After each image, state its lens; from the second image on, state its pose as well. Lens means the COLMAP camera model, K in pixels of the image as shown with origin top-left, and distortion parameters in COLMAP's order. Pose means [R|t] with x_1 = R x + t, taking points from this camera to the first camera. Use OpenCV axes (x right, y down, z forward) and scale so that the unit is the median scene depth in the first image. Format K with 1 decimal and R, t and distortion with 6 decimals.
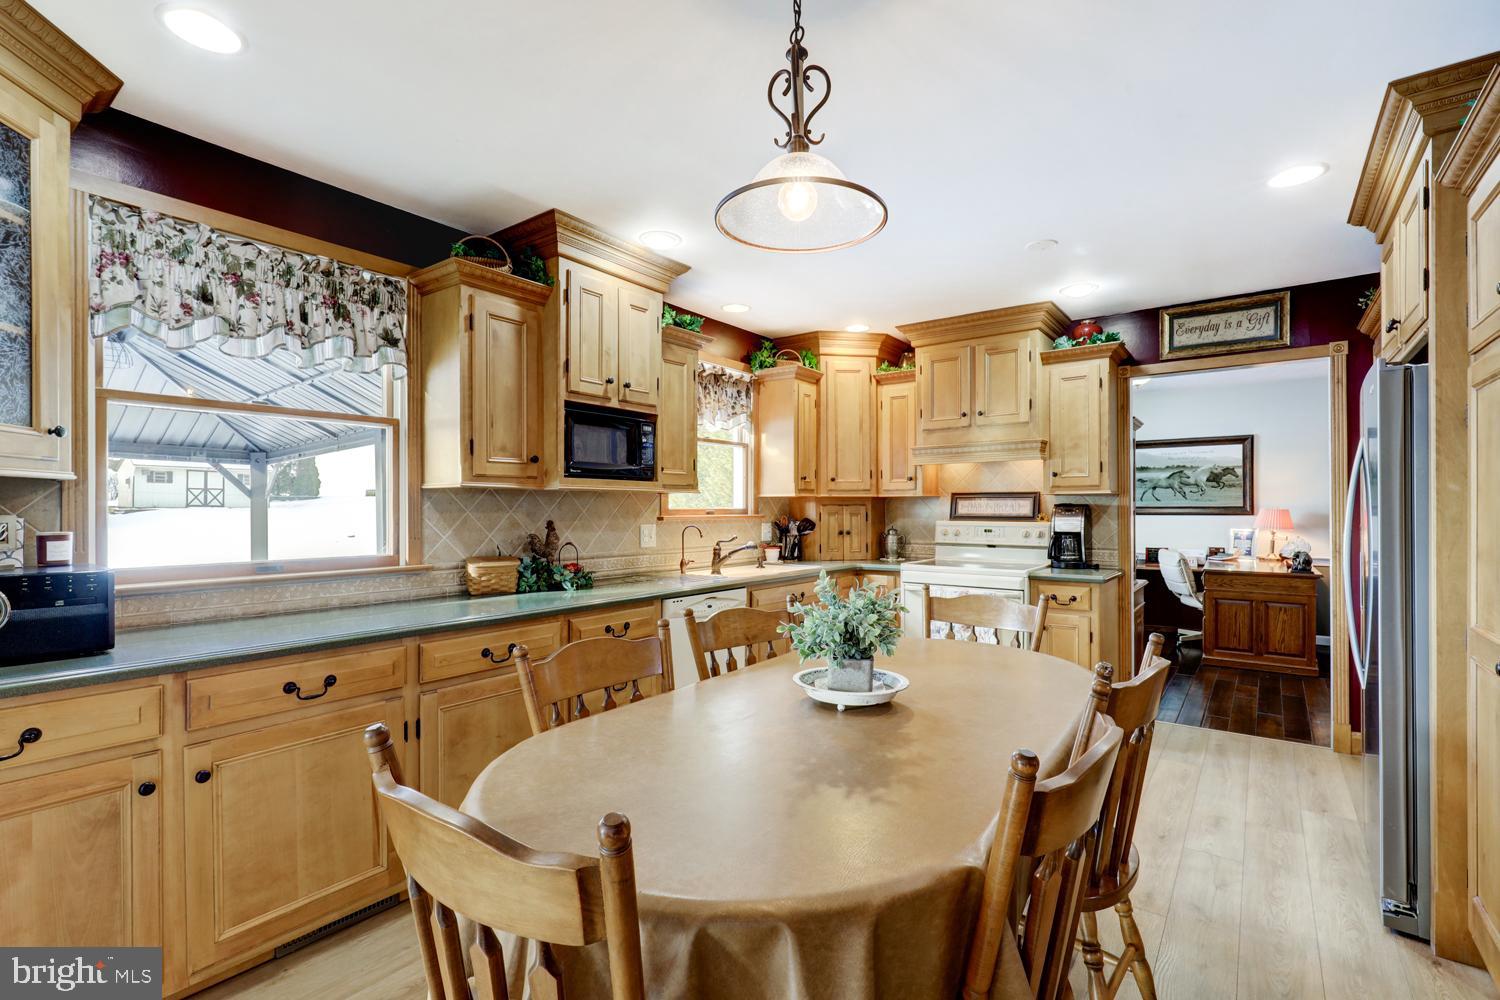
lens RADIAL K [[684.2, 0, 742.3], [0, 684.2, 507.9], [0, 0, 1]] dist [-0.000789, -0.000061]
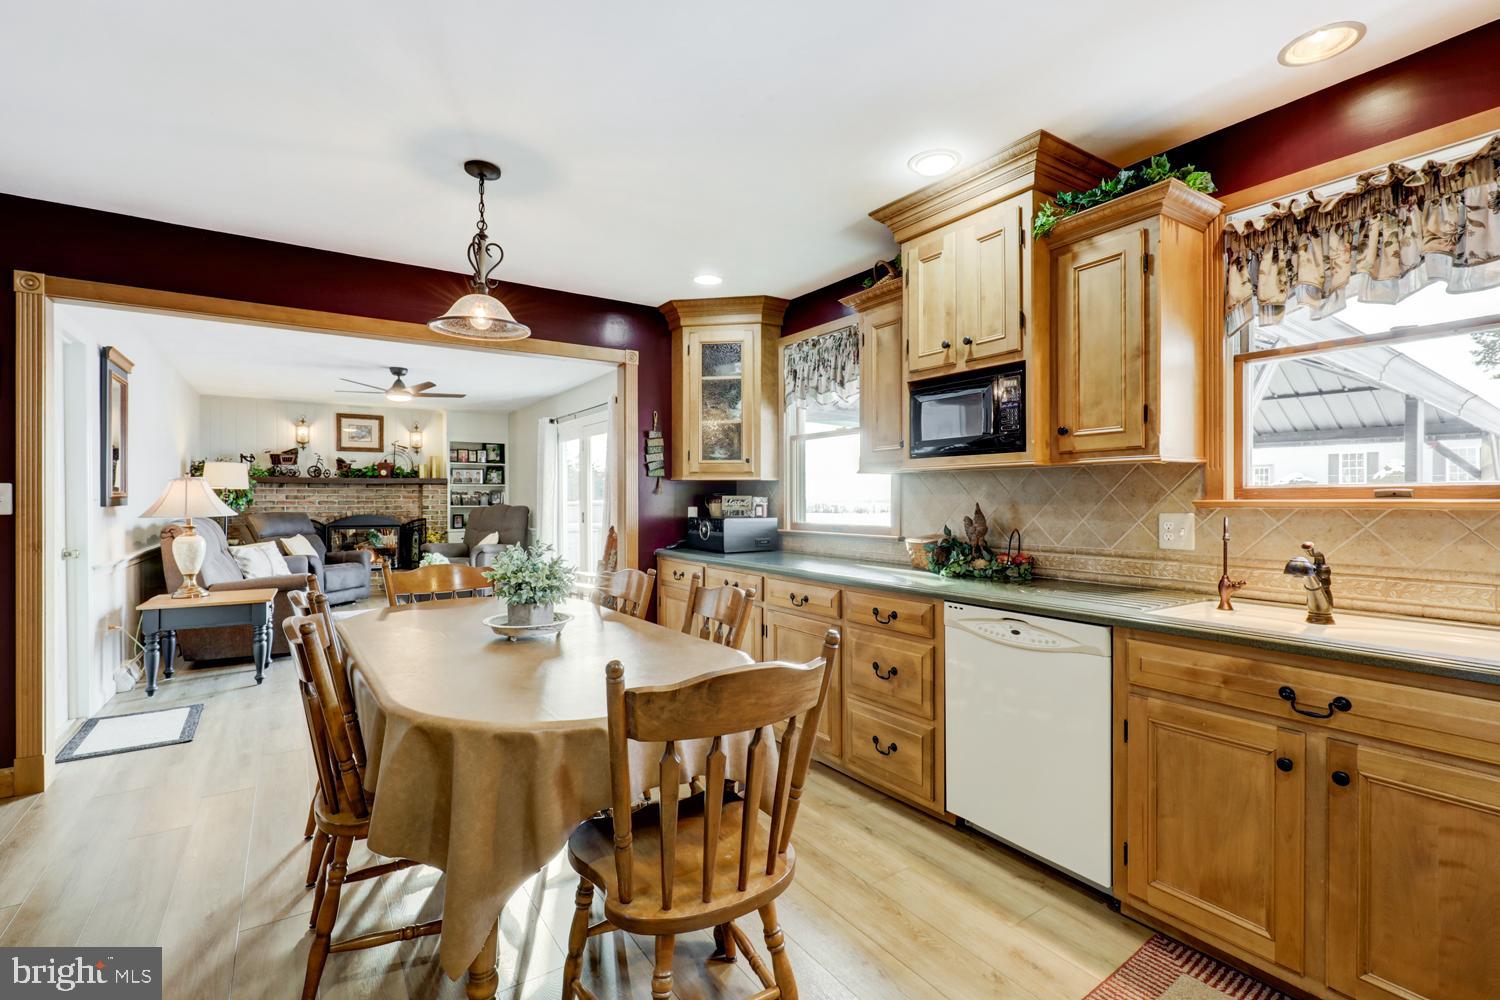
lens RADIAL K [[684.2, 0, 744.0], [0, 684.2, 498.4], [0, 0, 1]] dist [-0.000789, -0.000061]
pose [[-0.332348, 0.002610, -0.943153, 0.618590], [0.004556, 0.999989, 0.001162, 0.008772], [0.943146, -0.003911, -0.332356, 0.887404]]
